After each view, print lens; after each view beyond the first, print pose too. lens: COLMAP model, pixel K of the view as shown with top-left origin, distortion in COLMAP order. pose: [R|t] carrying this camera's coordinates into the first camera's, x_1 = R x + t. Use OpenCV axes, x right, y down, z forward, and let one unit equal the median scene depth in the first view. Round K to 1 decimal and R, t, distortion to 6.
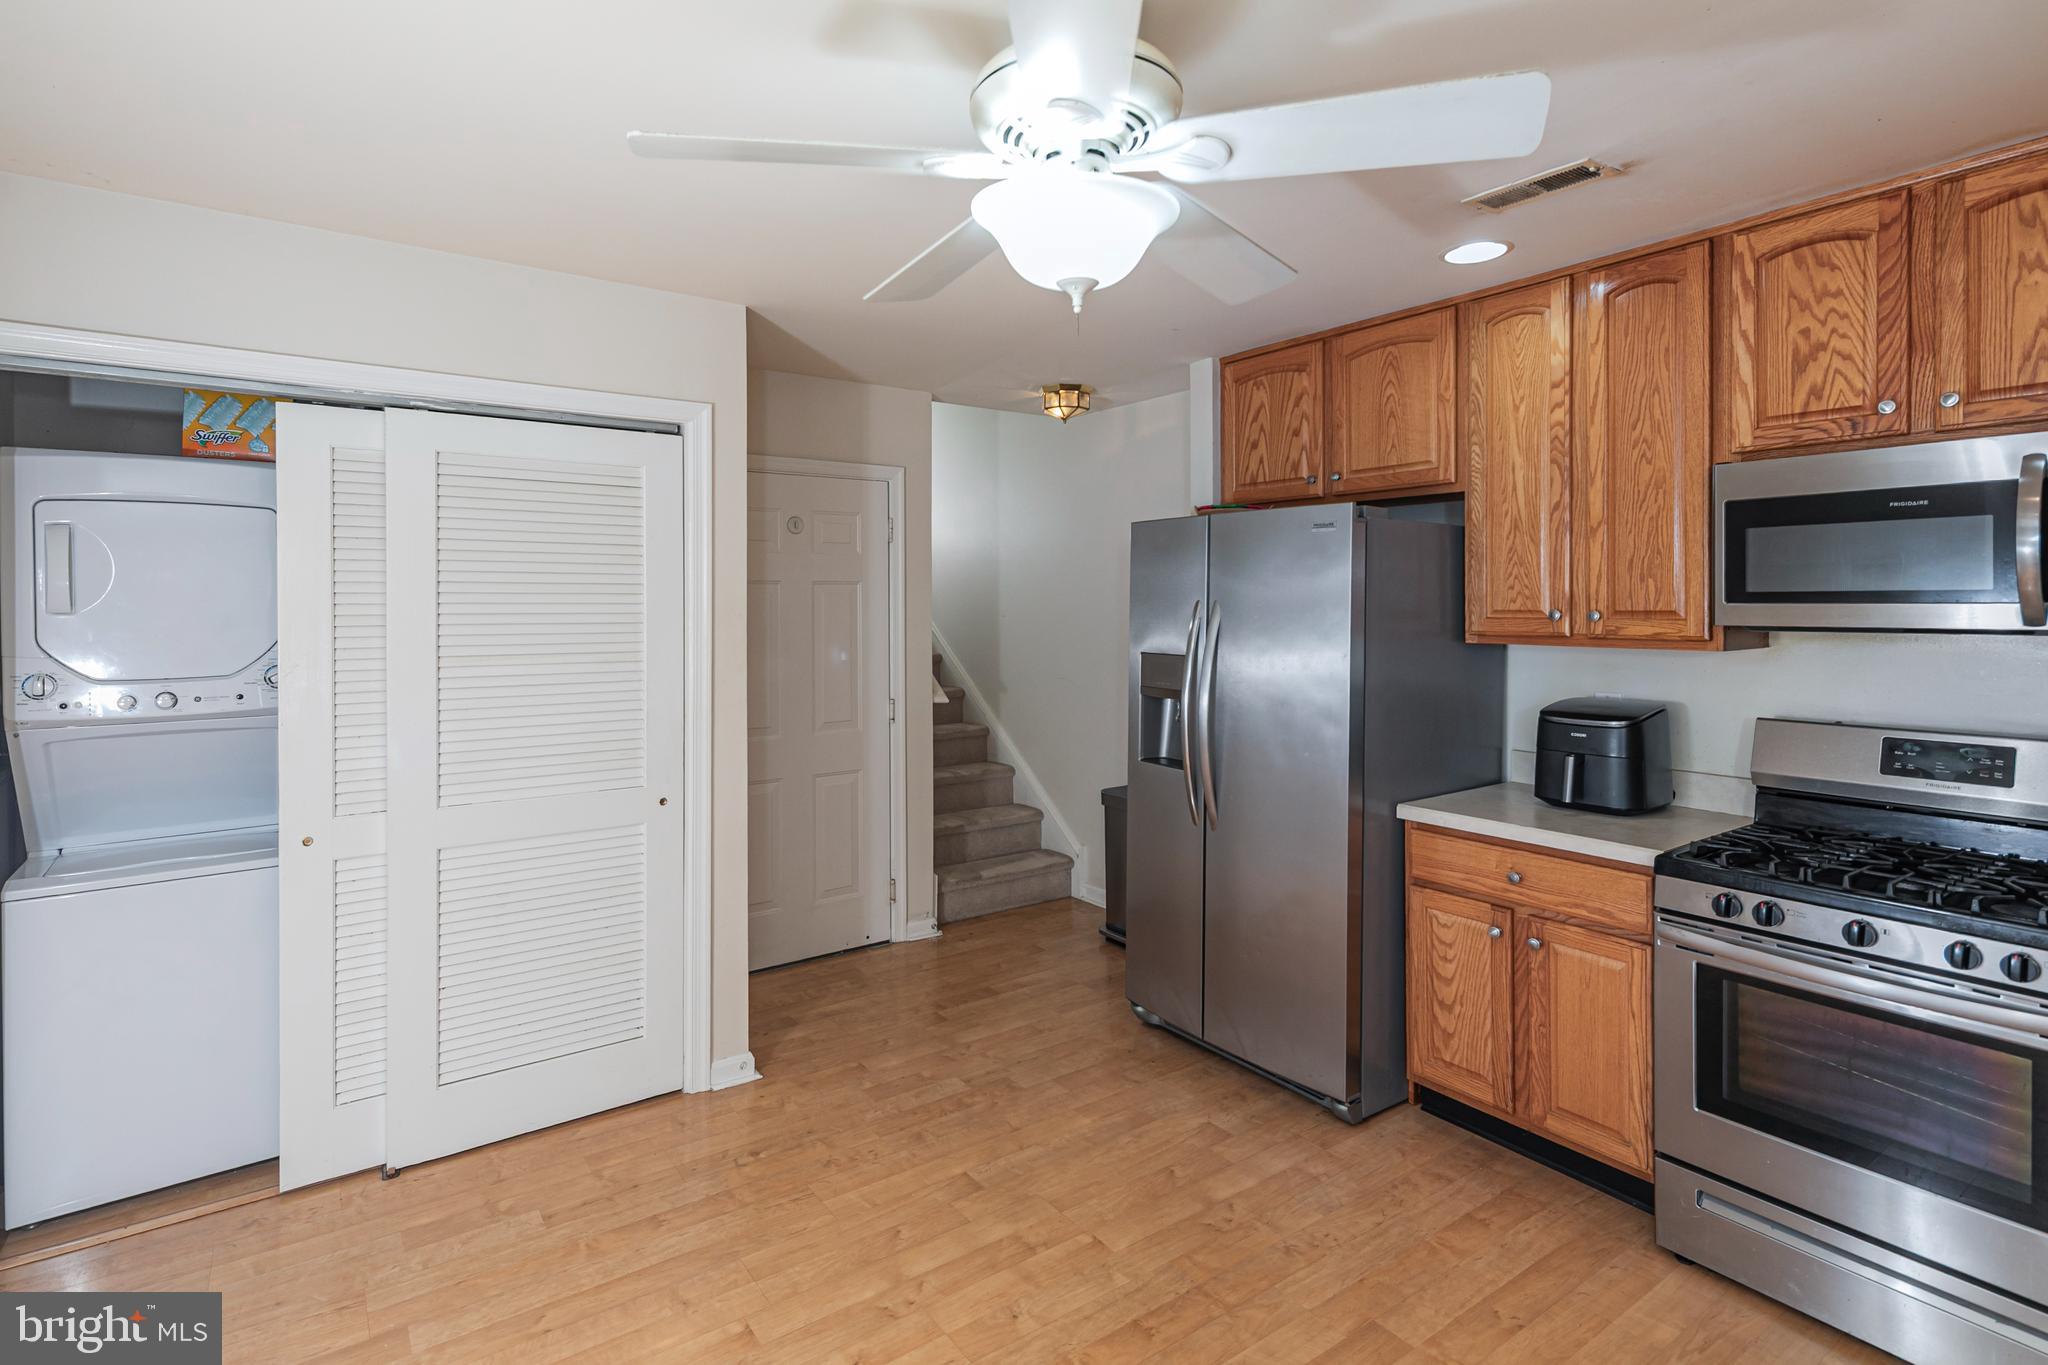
lens RADIAL K [[993.0, 0, 1068.4], [0, 993.0, 606.6], [0, 0, 1]] dist [0.021416, -0.006590]
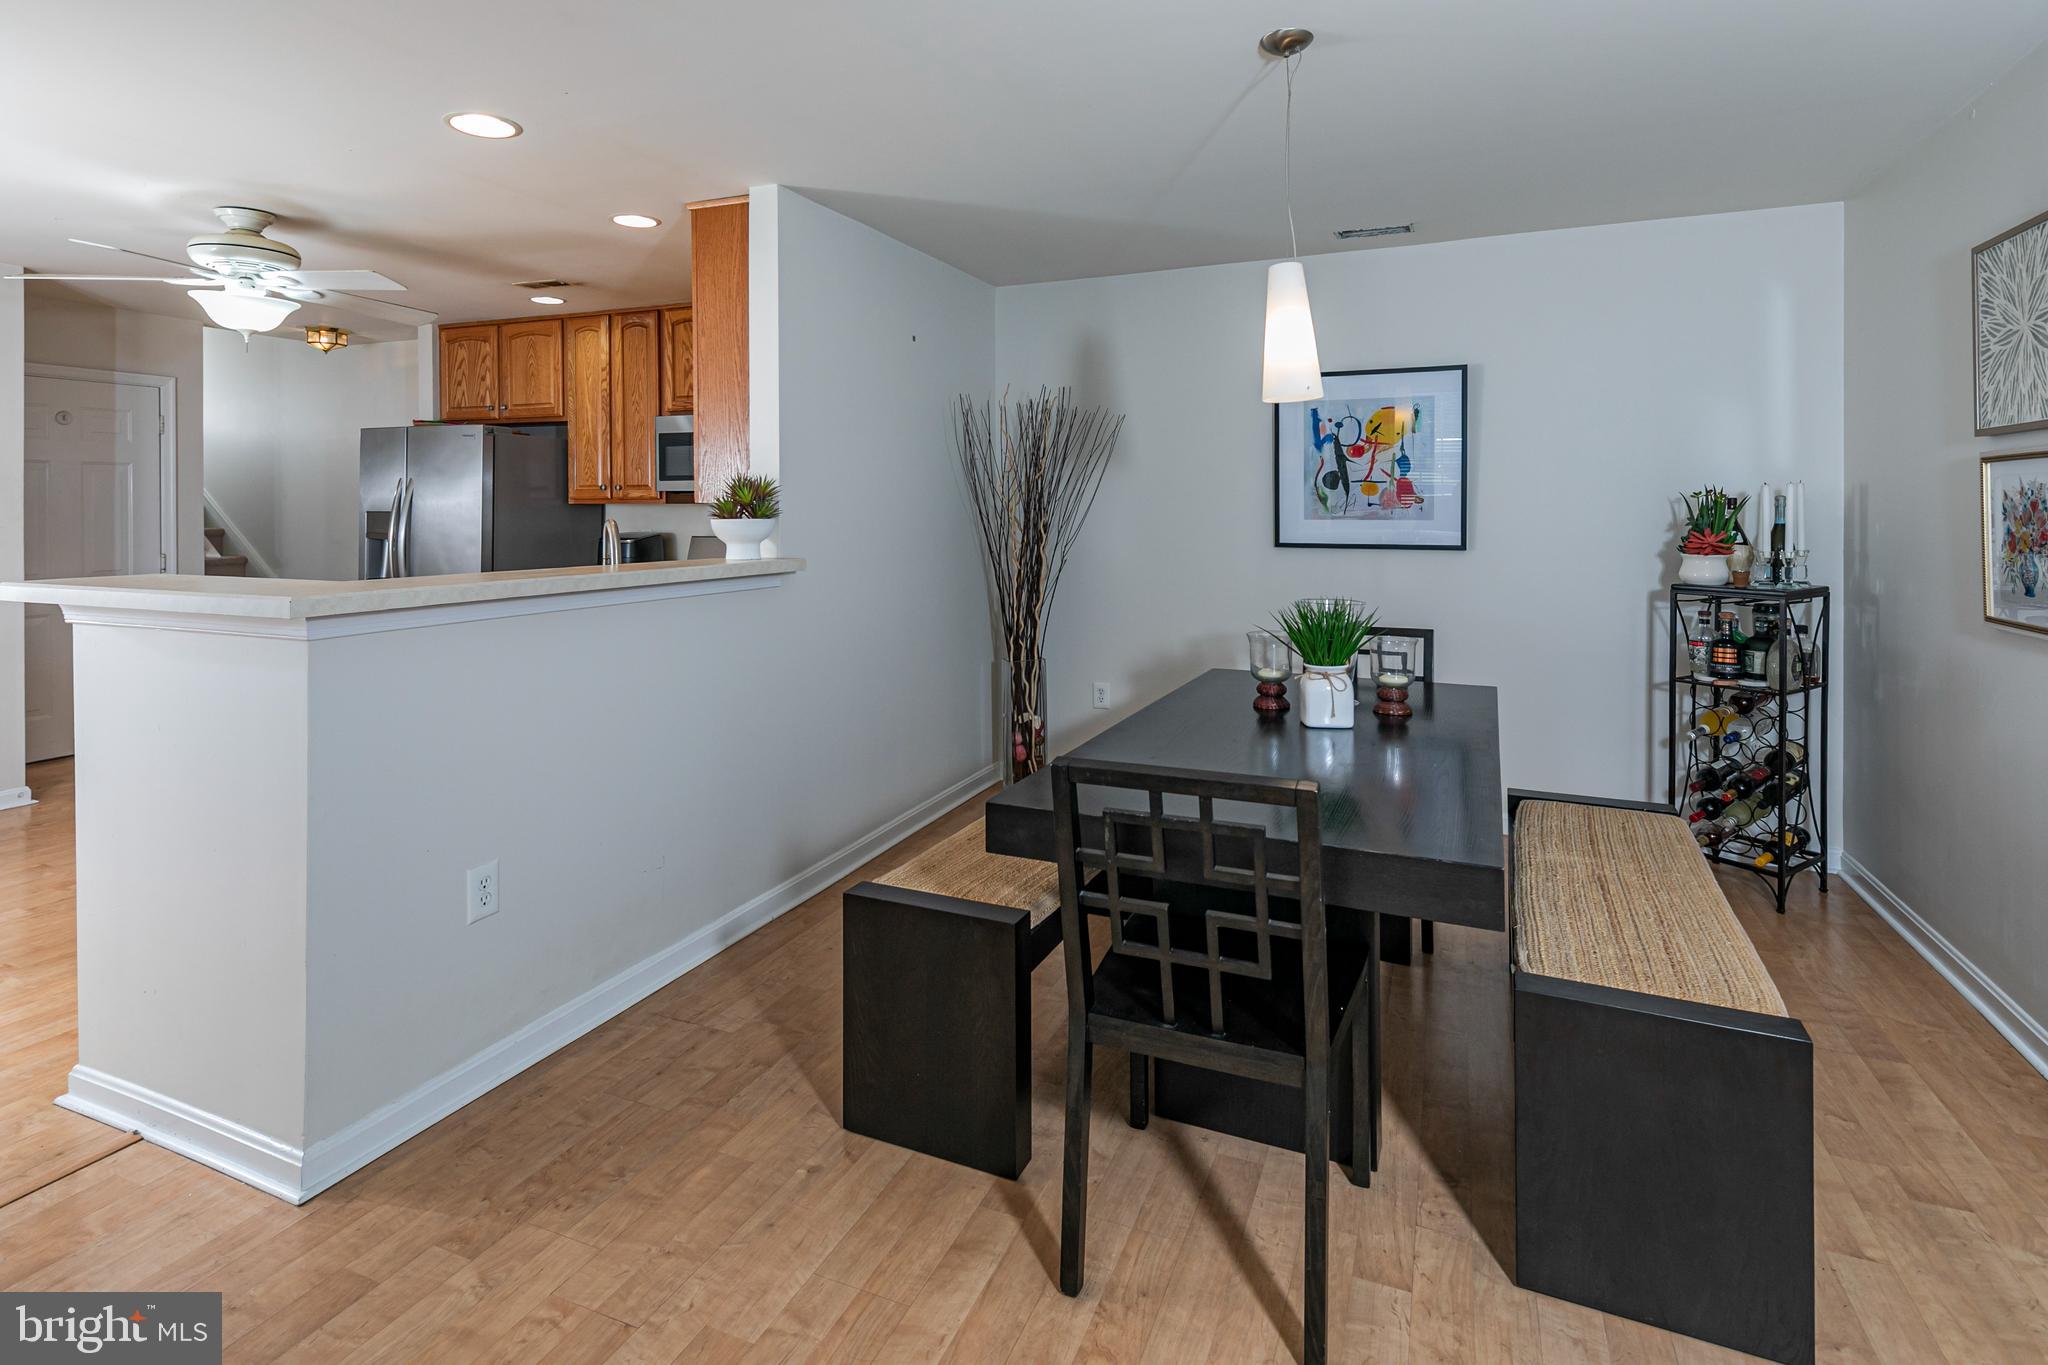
lens RADIAL K [[993.0, 0, 1023.1], [0, 993.0, 512.5], [0, 0, 1]] dist [0.021416, -0.006590]
pose [[0.873176, 0.002474, 0.487398, 0.258239], [-0.003625, 0.999992, 0.001419, 0.051315], [-0.487391, -0.003006, 0.873179, -1.104639]]
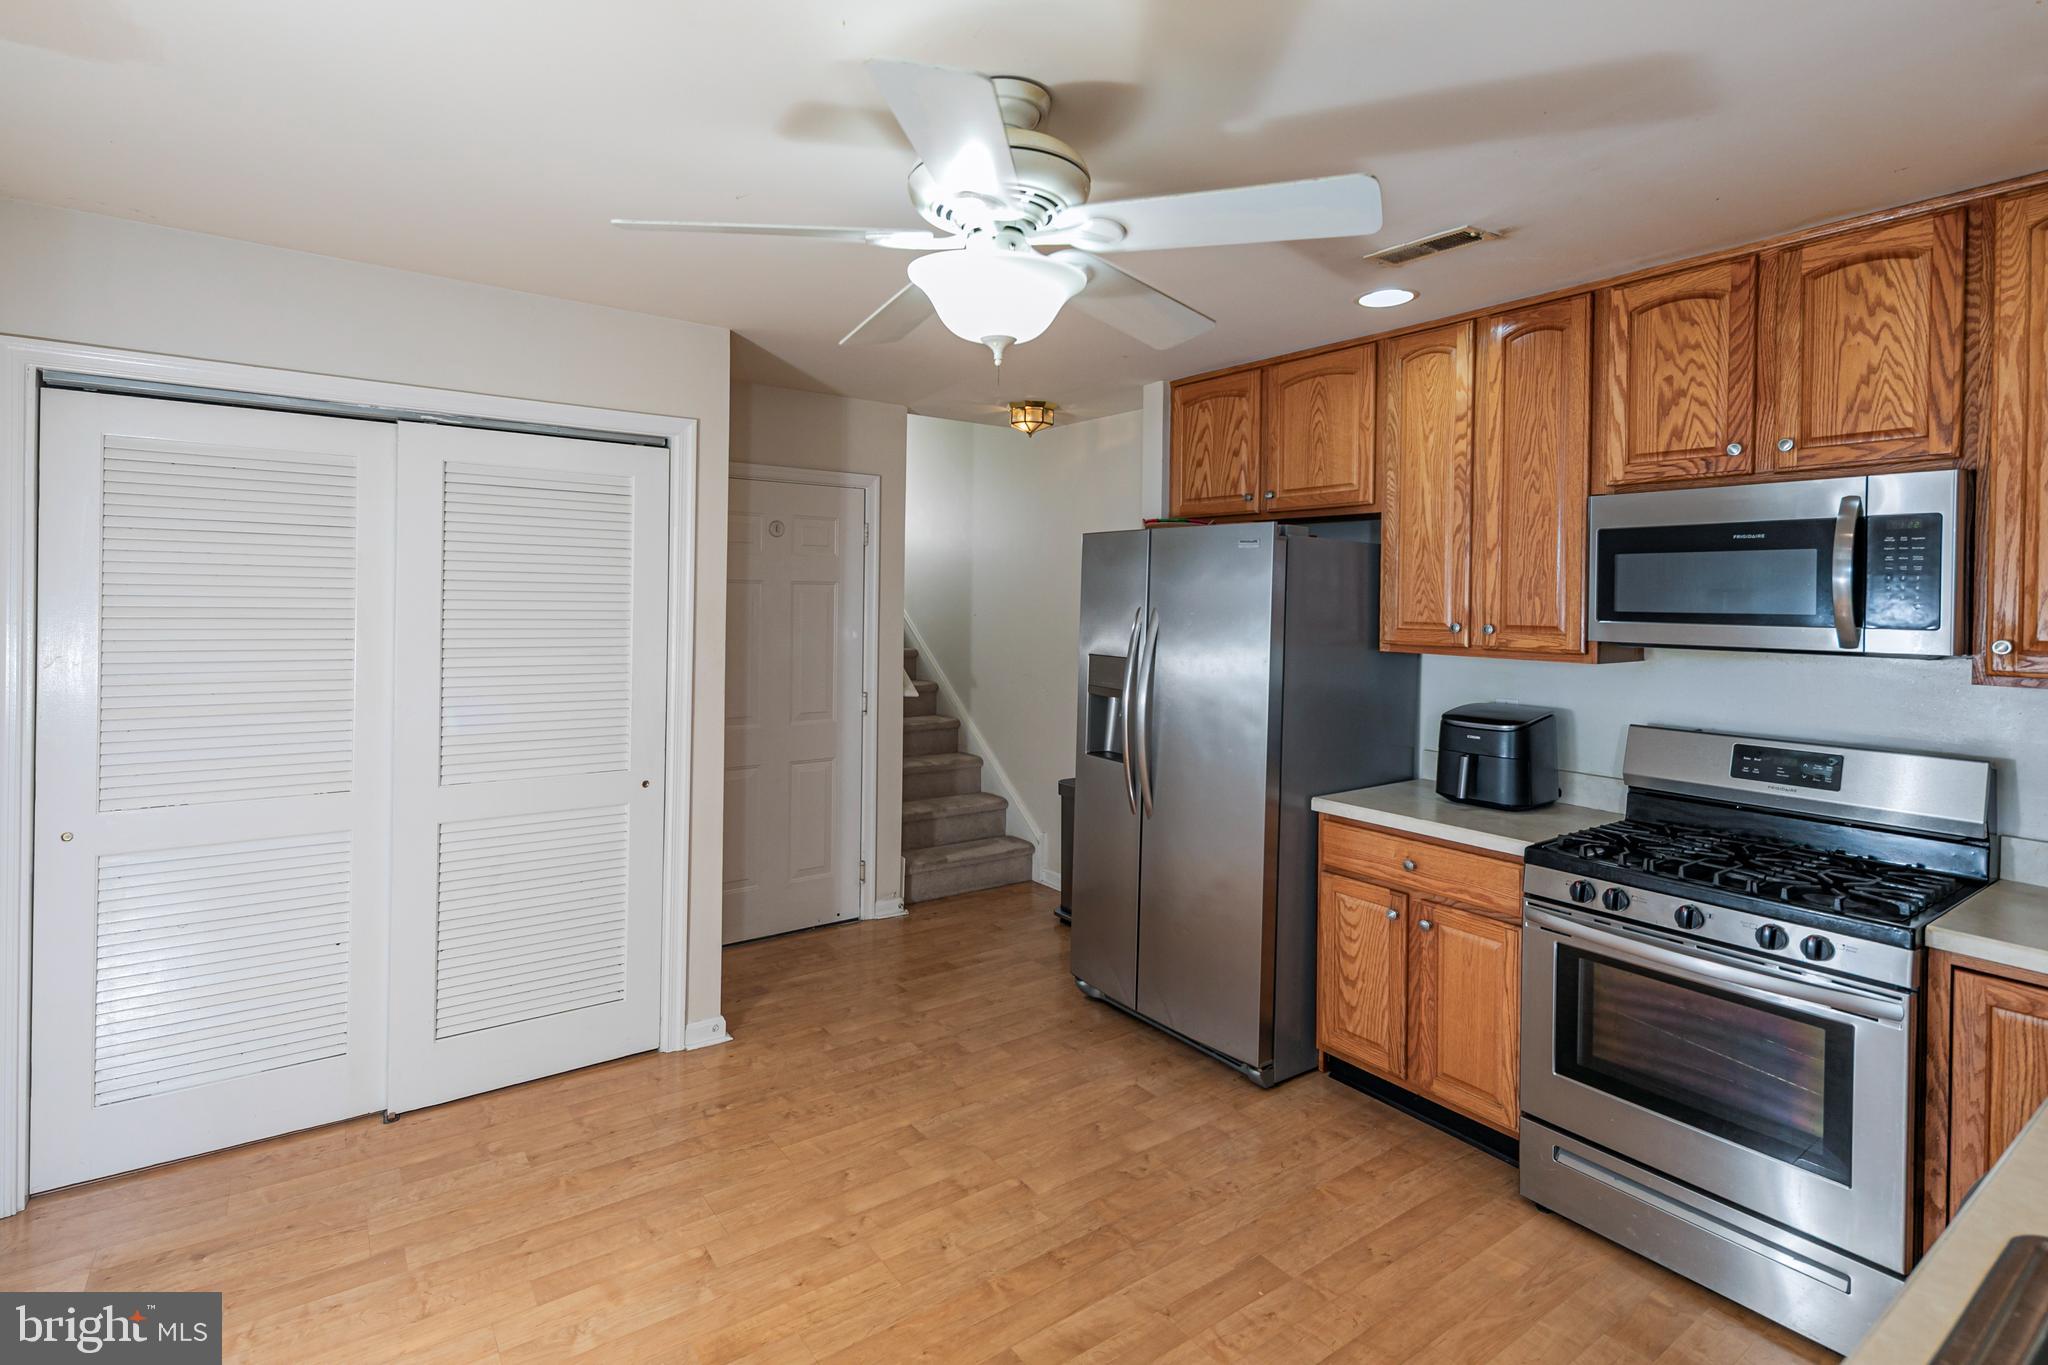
lens RADIAL K [[993.0, 0, 1063.4], [0, 993.0, 597.9], [0, 0, 1]] dist [0.021416, -0.006590]
pose [[0.999837, 0.016490, -0.007328, 0.064667], [-0.016501, 0.999863, -0.001445, -0.015962], [0.007303, 0.001565, 0.999972, -0.102012]]
